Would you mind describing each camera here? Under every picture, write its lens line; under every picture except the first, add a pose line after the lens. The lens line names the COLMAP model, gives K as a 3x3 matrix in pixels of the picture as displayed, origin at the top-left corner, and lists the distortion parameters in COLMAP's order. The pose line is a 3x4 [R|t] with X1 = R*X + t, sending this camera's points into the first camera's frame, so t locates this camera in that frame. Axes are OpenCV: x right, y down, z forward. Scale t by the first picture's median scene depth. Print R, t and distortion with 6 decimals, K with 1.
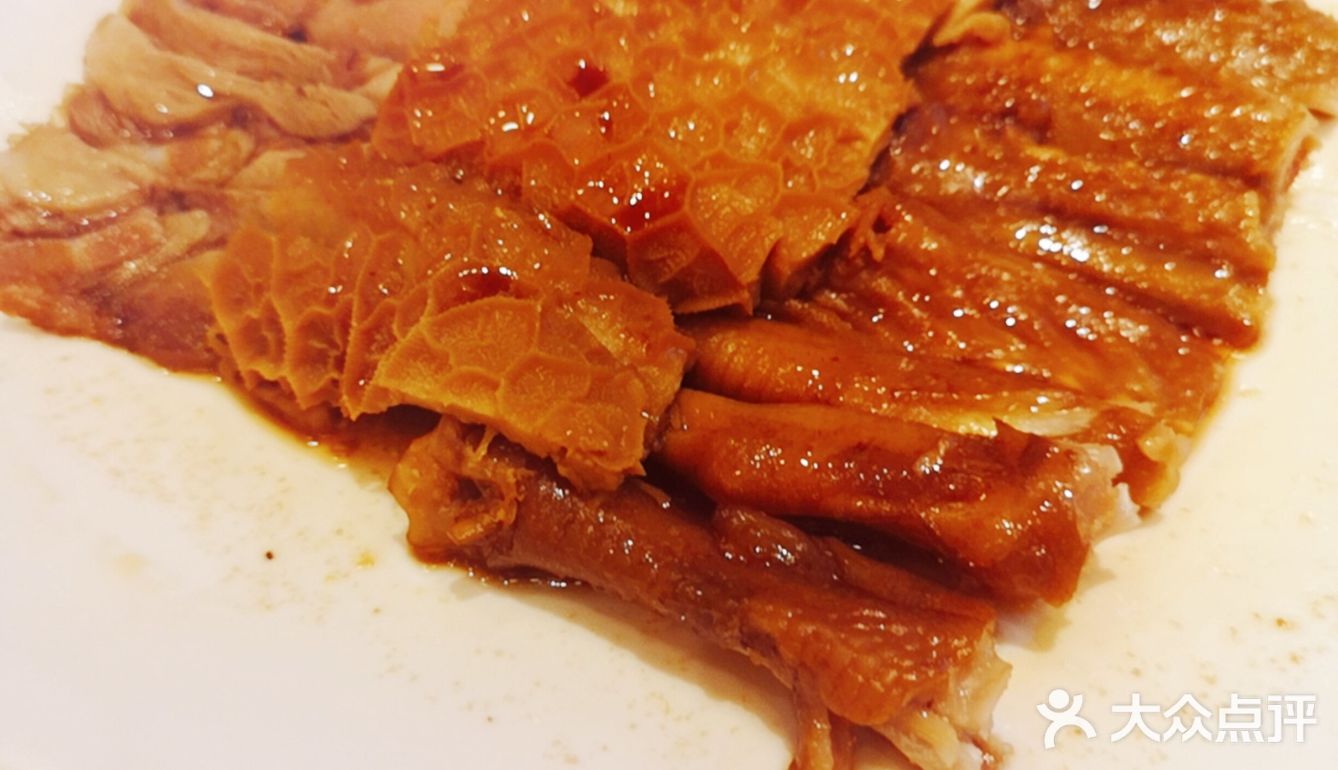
lens RADIAL K [[1368.9, 0, 669.0], [0, 1368.9, 385.0], [0, 0, 1]] dist [-0.001768, -0.002422]
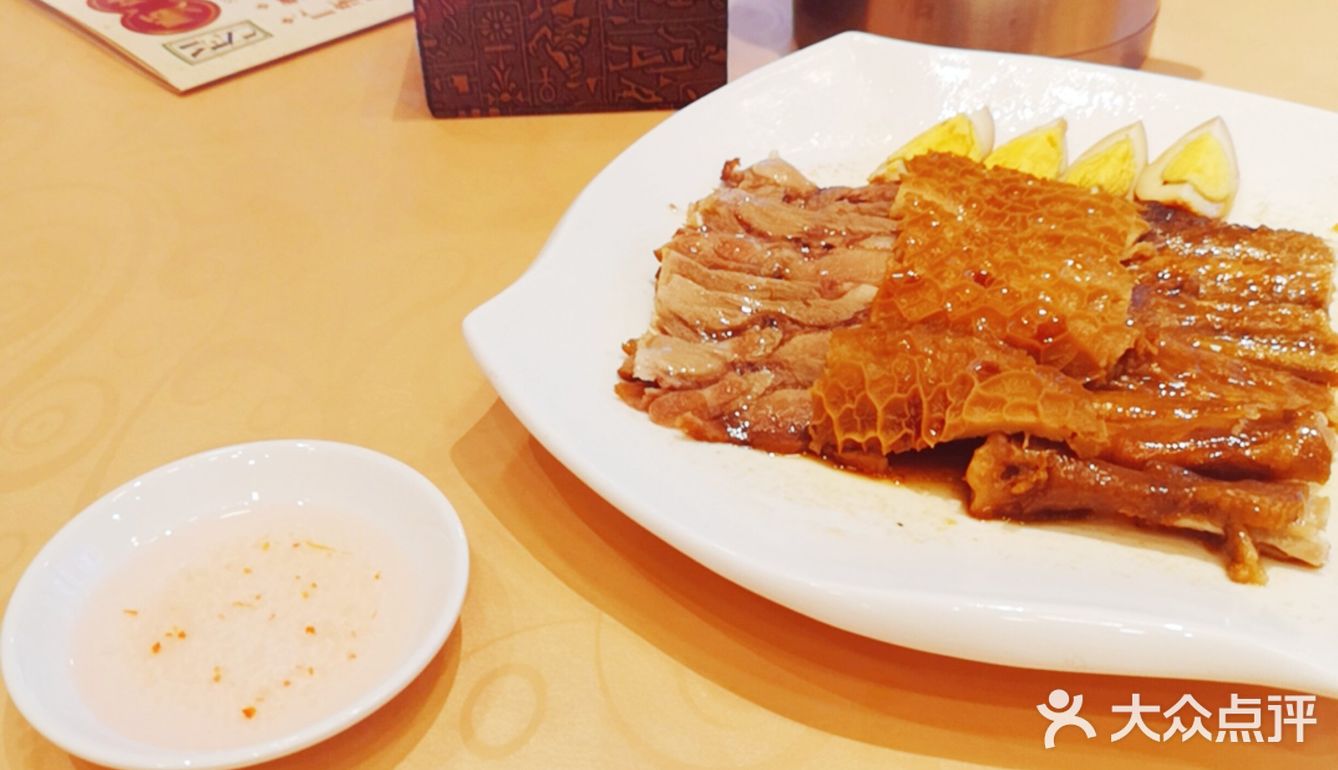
lens RADIAL K [[1302.2, 0, 669.0], [0, 1302.2, 385.0], [0, 0, 1]] dist [0.001600, 0.000814]
pose [[0.983240, -0.078681, 0.164461, -0.800220], [0.119252, 0.959898, -0.253723, 0.323297], [-0.137903, 0.269083, 0.953193, -0.613852]]
